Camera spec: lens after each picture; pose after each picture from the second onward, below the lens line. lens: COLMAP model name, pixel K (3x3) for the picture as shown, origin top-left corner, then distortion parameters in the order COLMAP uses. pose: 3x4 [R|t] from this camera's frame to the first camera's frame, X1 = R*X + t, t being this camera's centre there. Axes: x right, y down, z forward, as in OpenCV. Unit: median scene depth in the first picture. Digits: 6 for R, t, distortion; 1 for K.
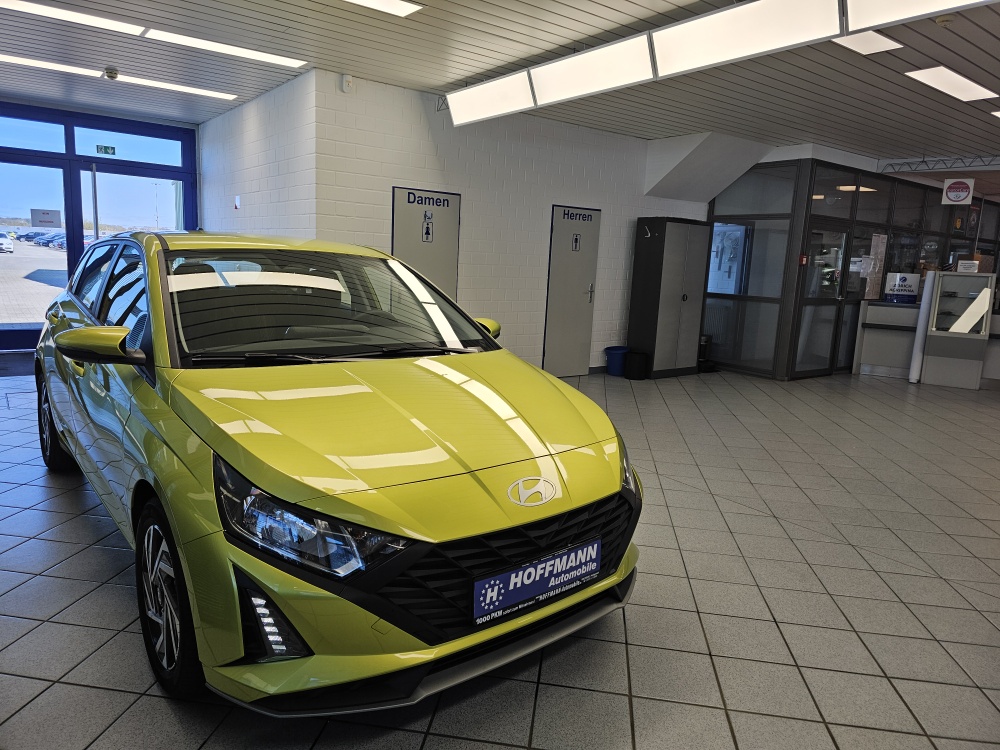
lens RADIAL K [[668.4, 0, 495.0], [0, 668.4, 371.3], [0, 0, 1]] dist [0.075173, -0.079197]
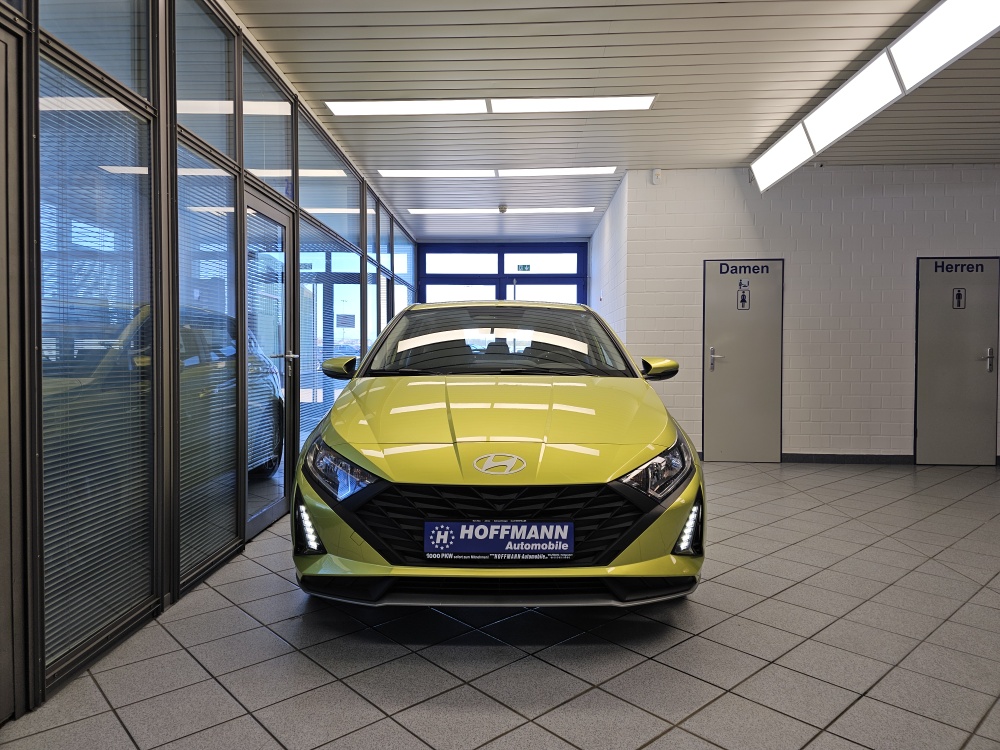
lens RADIAL K [[668.4, 0, 495.0], [0, 668.4, 371.3], [0, 0, 1]] dist [0.075173, -0.079197]
pose [[0.763221, -0.027705, -0.645543, 0.761123], [-0.075202, 0.988482, -0.131333, 0.162670], [0.641746, 0.148782, 0.752347, 0.082151]]
